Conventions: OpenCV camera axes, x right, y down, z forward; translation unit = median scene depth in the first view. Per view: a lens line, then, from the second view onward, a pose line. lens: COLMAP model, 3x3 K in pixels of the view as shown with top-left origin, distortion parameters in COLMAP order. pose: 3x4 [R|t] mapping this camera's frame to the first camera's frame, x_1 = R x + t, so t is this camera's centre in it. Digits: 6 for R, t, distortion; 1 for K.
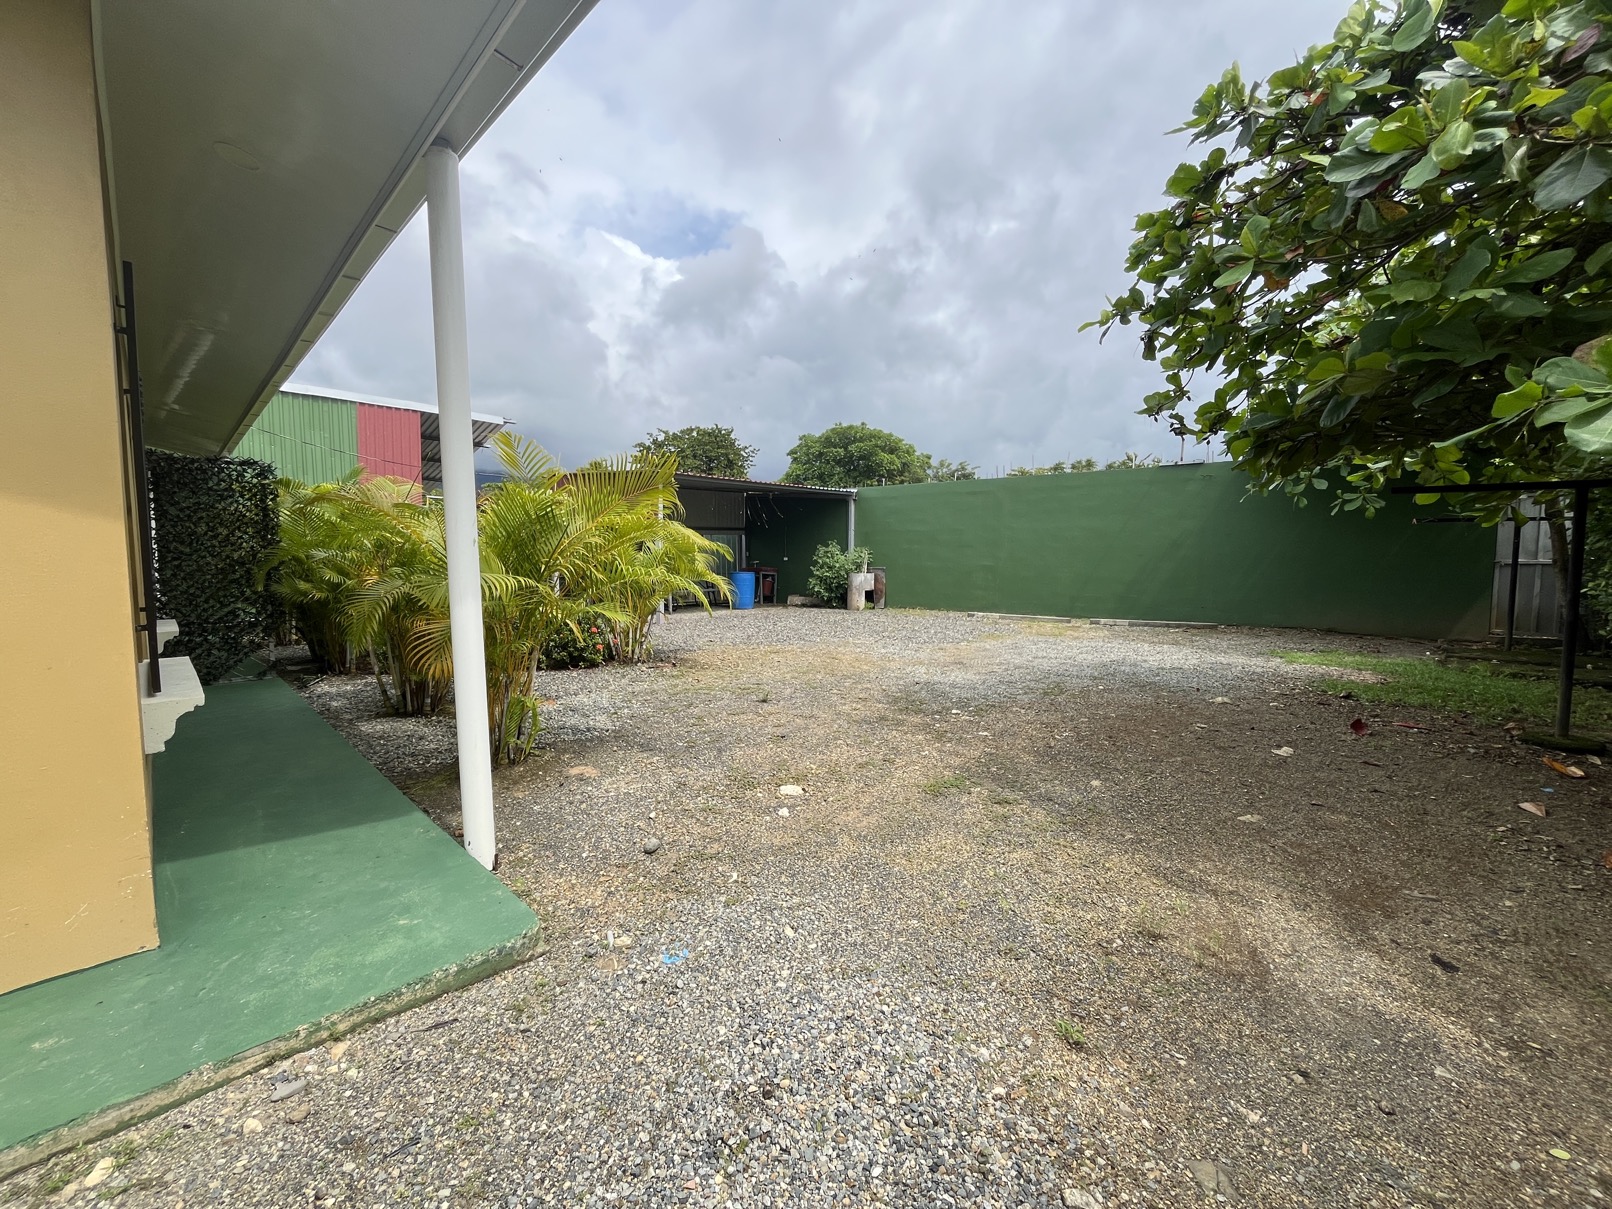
lens RADIAL K [[655.4, 0, 800.8], [0, 655.4, 603.6], [0, 0, 1]] dist [-0.004302, 0.000141]
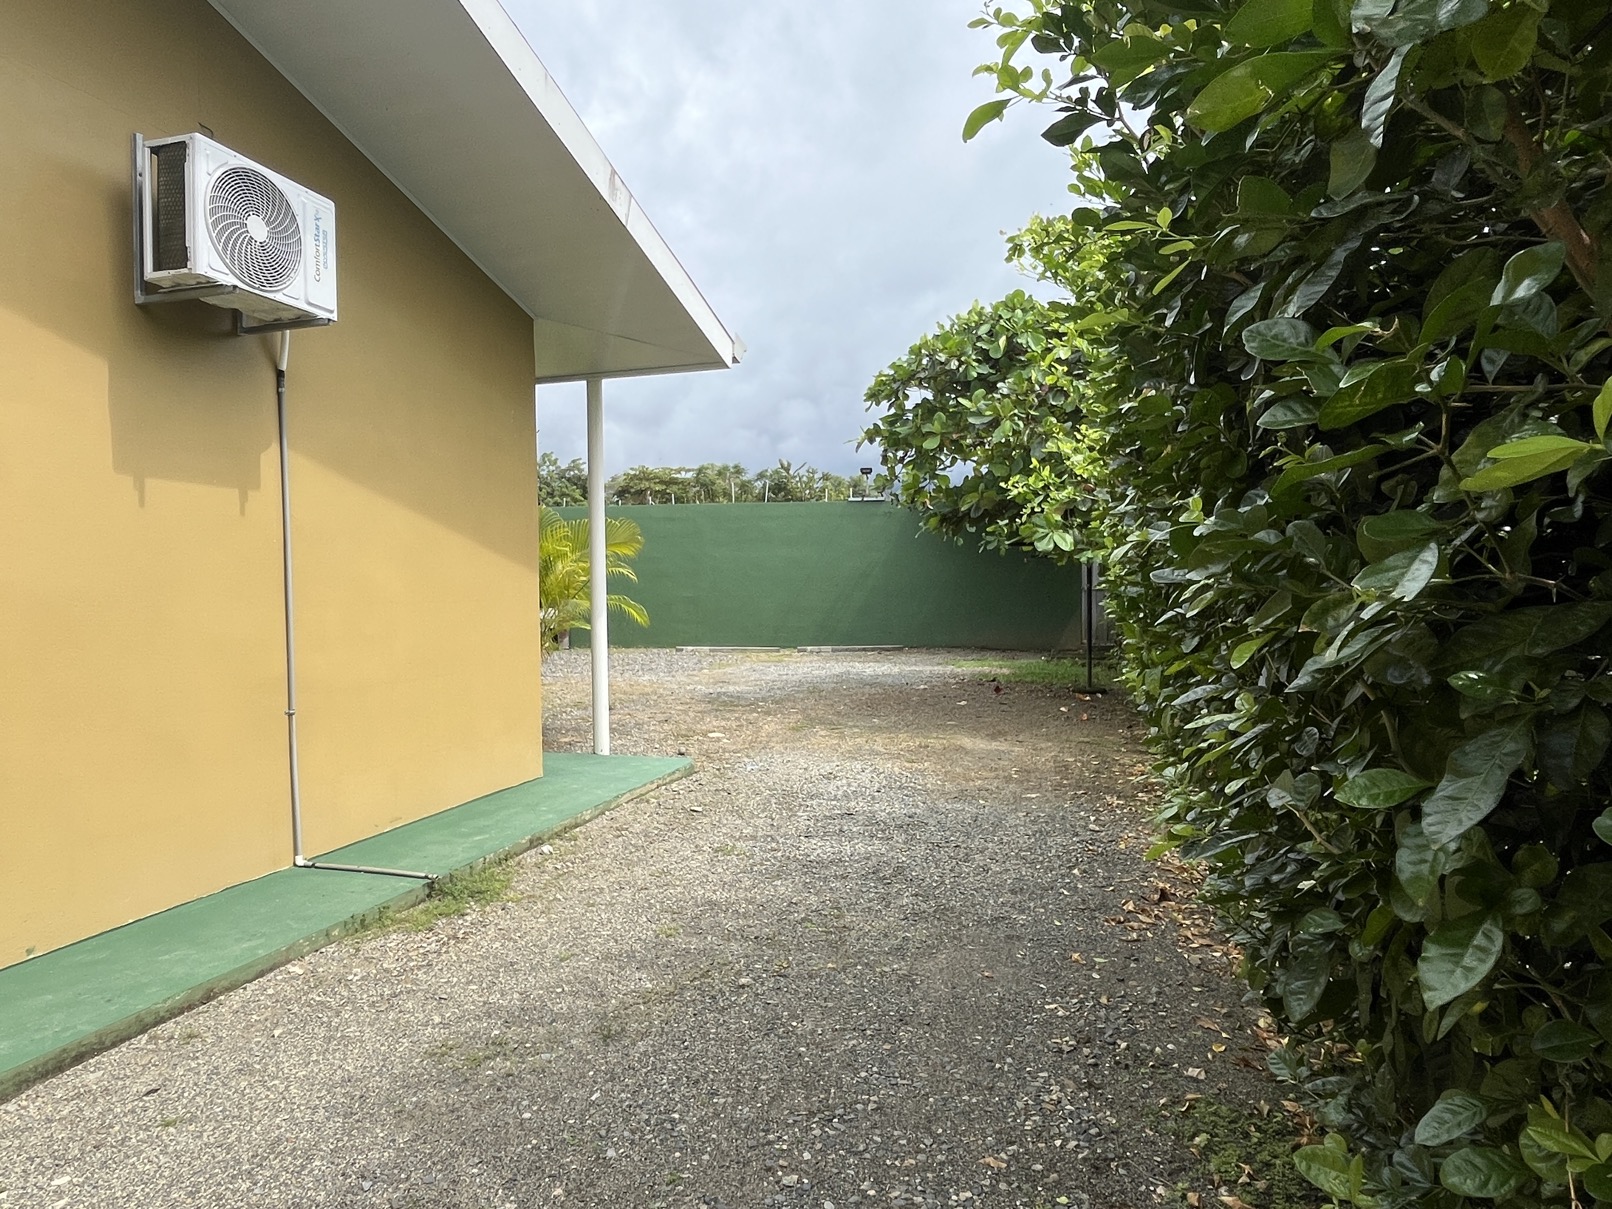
lens RADIAL K [[961.4, 0, 819.6], [0, 961.4, 608.0], [0, 0, 1]] dist [-0.027487, -0.000102]
pose [[0.872179, -0.018624, 0.488832, -0.419970], [0.043108, 0.998314, -0.038880, 0.035584], [-0.487284, 0.054983, 0.871511, -0.528152]]
